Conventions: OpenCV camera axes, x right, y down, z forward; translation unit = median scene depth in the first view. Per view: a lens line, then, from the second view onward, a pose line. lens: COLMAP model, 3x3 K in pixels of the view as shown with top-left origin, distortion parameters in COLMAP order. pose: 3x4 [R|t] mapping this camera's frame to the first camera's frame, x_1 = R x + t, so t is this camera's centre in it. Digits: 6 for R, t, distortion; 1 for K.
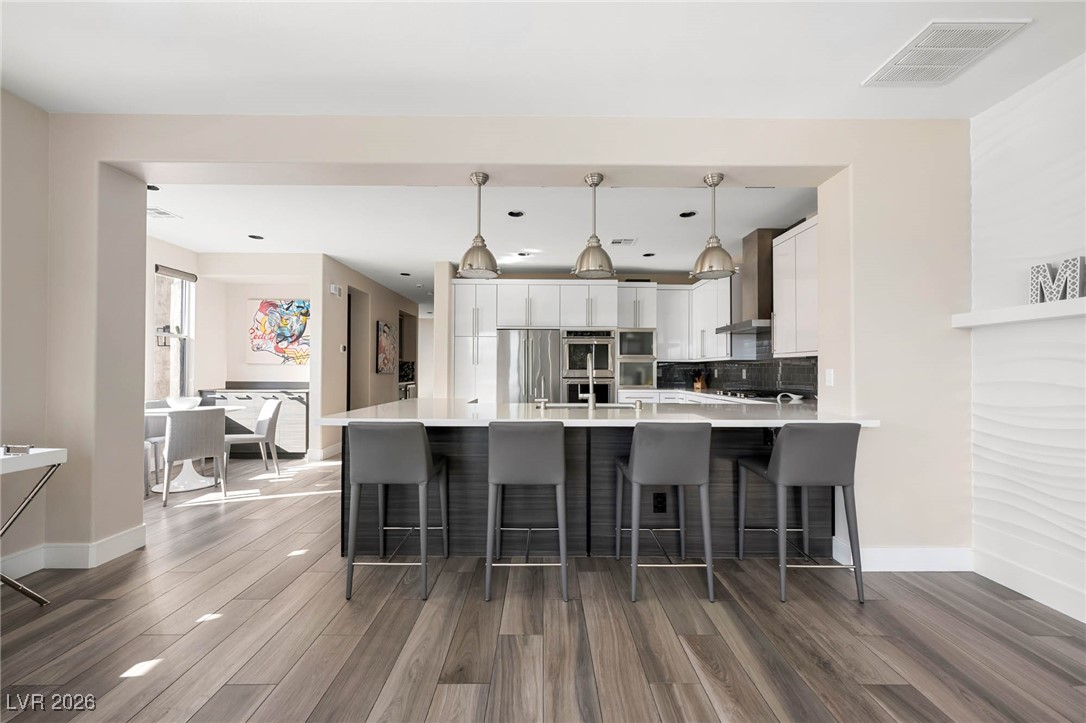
lens RADIAL K [[431.2, 0, 543.0], [0, 431.2, 361.5], [0, 0, 1]] dist [0.005752, 0.000001]
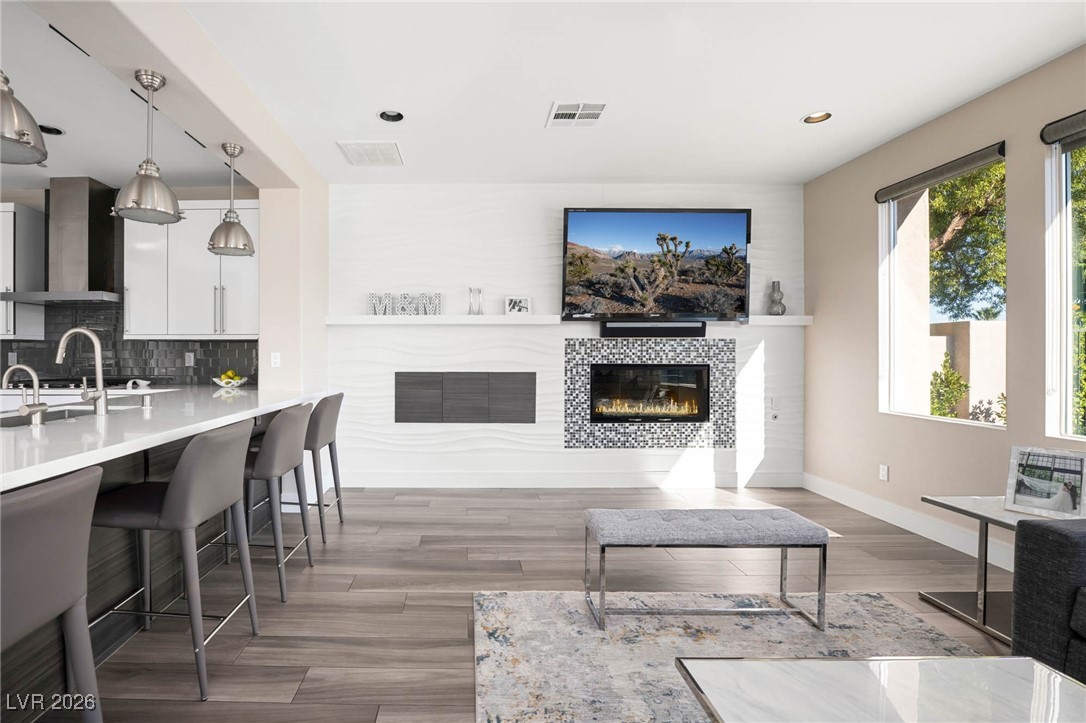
lens RADIAL K [[496.8, 0, 464.4], [0, 496.8, 350.3], [0, 0, 1]] dist [-0.014608, 0.000200]
pose [[0.007859, 0.004480, 0.999959, -0.442624], [-0.020064, 0.999789, -0.004322, 0.004362], [-0.999768, -0.020029, 0.007947, 0.321241]]
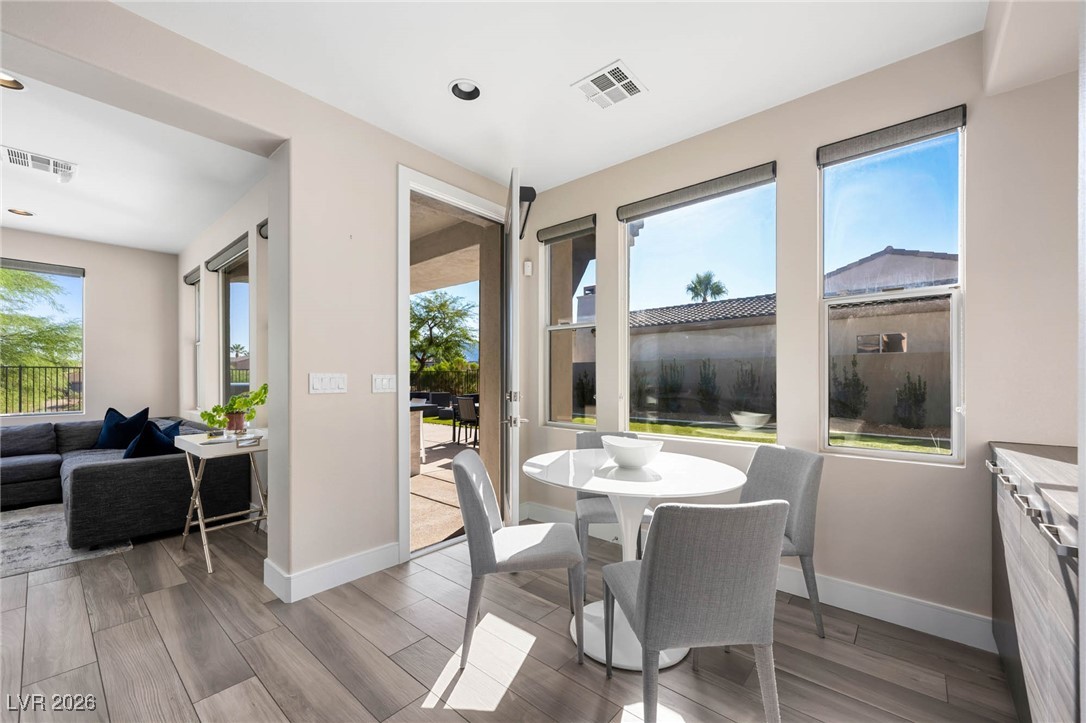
lens RADIAL K [[432.6, 0, 542.7], [0, 432.6, 377.2], [0, 0, 1]] dist [-0.001851, -0.000110]
pose [[-0.653455, -0.004420, -0.756952, -0.437023], [0.011522, 0.999809, -0.015785, 0.024619], [0.756877, -0.019037, -0.653280, 1.300591]]
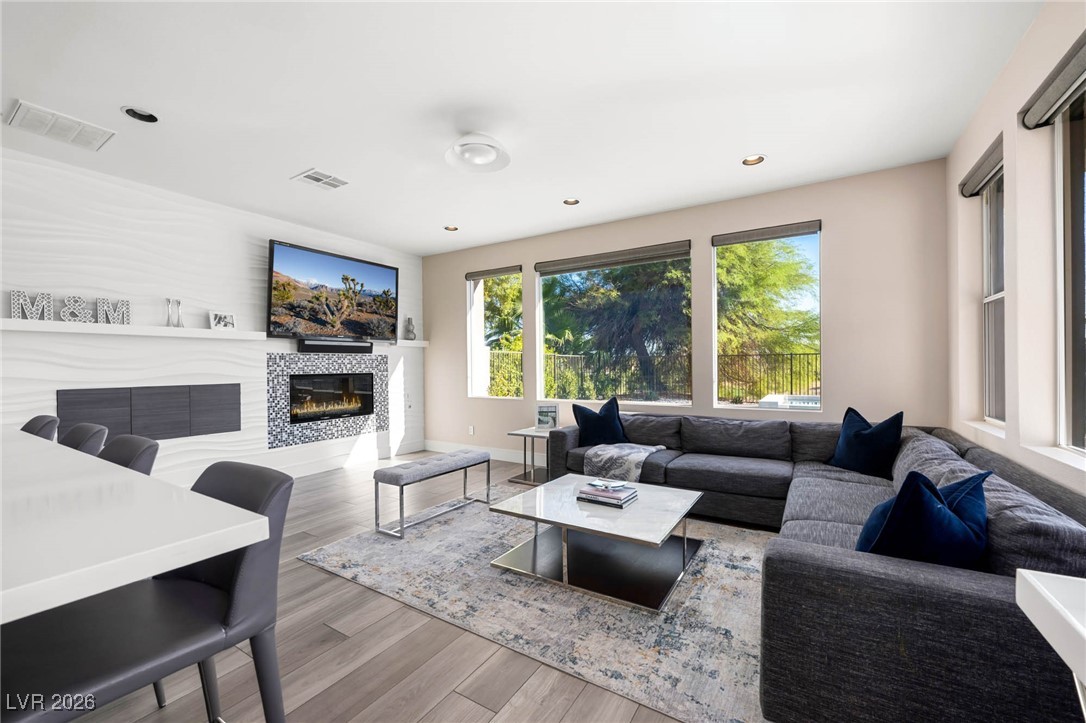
lens RADIAL K [[444.5, 0, 533.9], [0, 444.5, 366.2], [0, 0, 1]] dist [-0.012643, 0.000125]
pose [[-0.843225, 0.001235, 0.537559, -0.501528], [-0.005496, 0.999925, -0.010917, 0.011085], [-0.537532, -0.012160, -0.843156, 0.672674]]
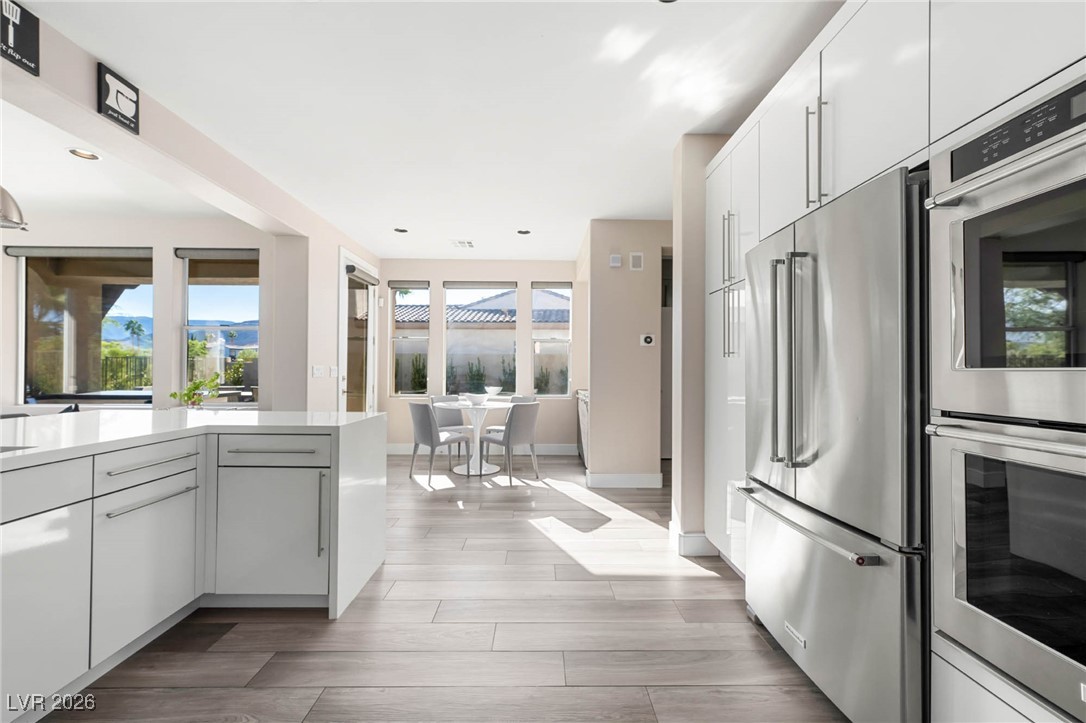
lens RADIAL K [[432.6, 0, 542.7], [0, 432.6, 377.2], [0, 0, 1]] dist [-0.001851, -0.000110]
pose [[0.014981, 0.013673, -0.999794, 0.376037], [0.012944, 0.999820, 0.013867, 0.026579], [0.999804, -0.013149, 0.014801, 1.221483]]
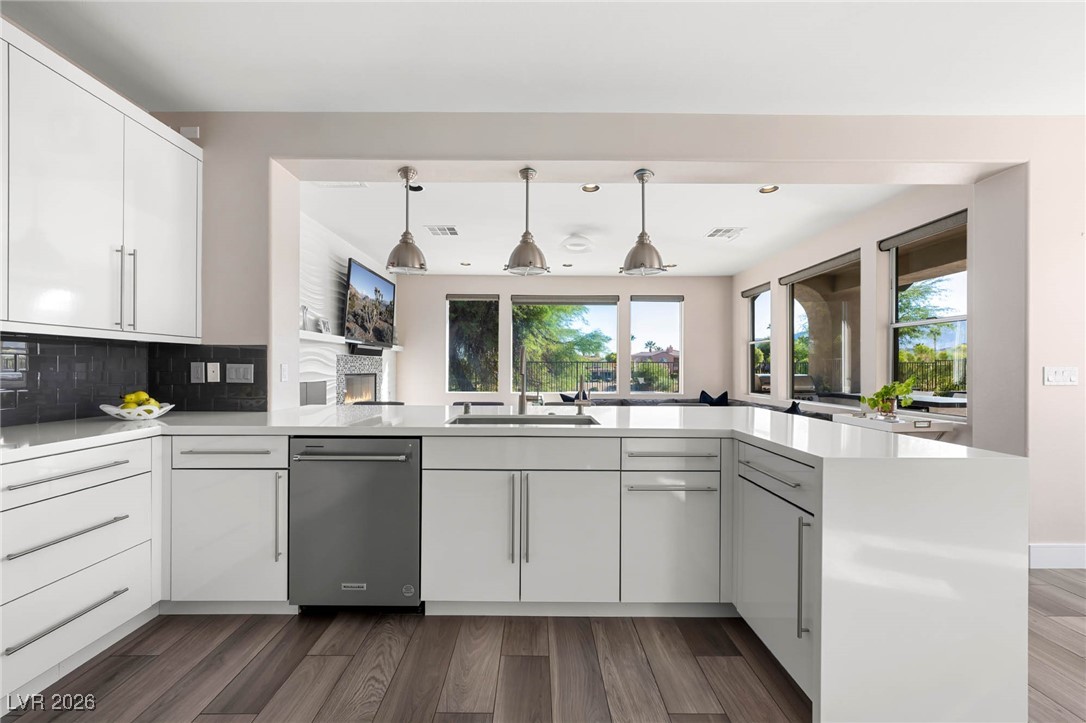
lens RADIAL K [[432.6, 0, 542.7], [0, 432.6, 377.2], [0, 0, 1]] dist [-0.001851, -0.000110]
pose [[-0.999963, -0.008364, -0.002089, 0.059009], [-0.008365, 0.999965, 0.000518, 0.027980], [0.002085, 0.000535, -0.999998, 1.326159]]
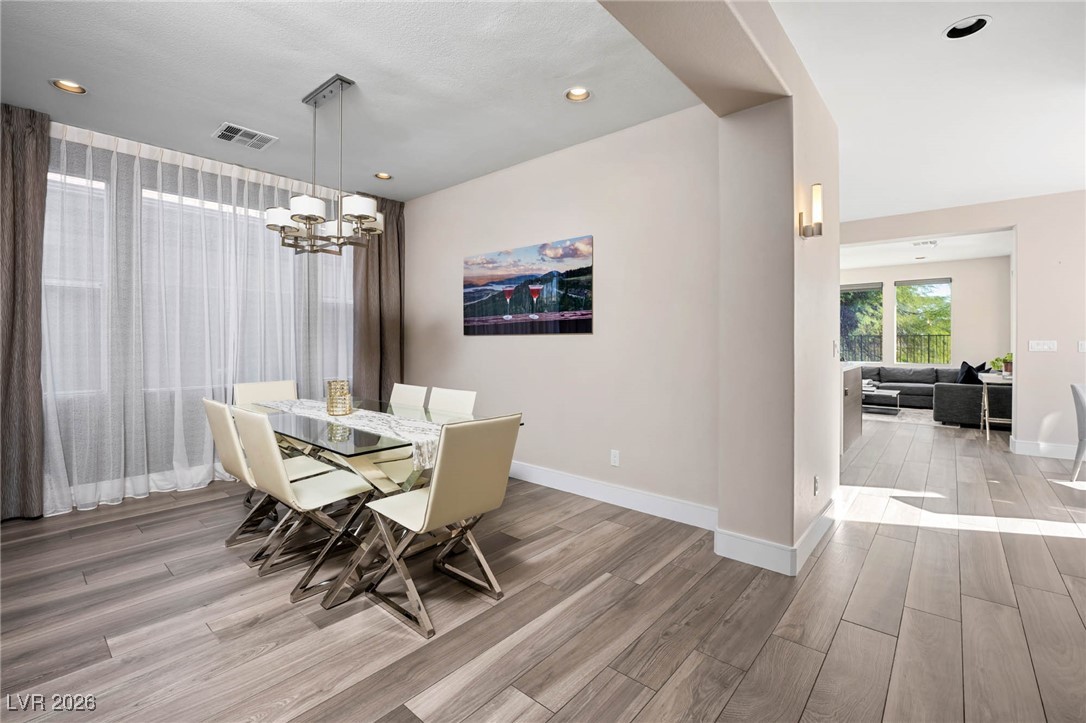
lens RADIAL K [[476.7, 0, 545.2], [0, 476.7, 344.6], [0, 0, 1]] dist [-0.022788, -0.000145]
pose [[-0.754208, -0.005799, 0.656610, -0.516649], [-0.014769, 0.999858, -0.008135, 0.044745], [-0.656469, -0.015833, -0.754187, 2.421038]]
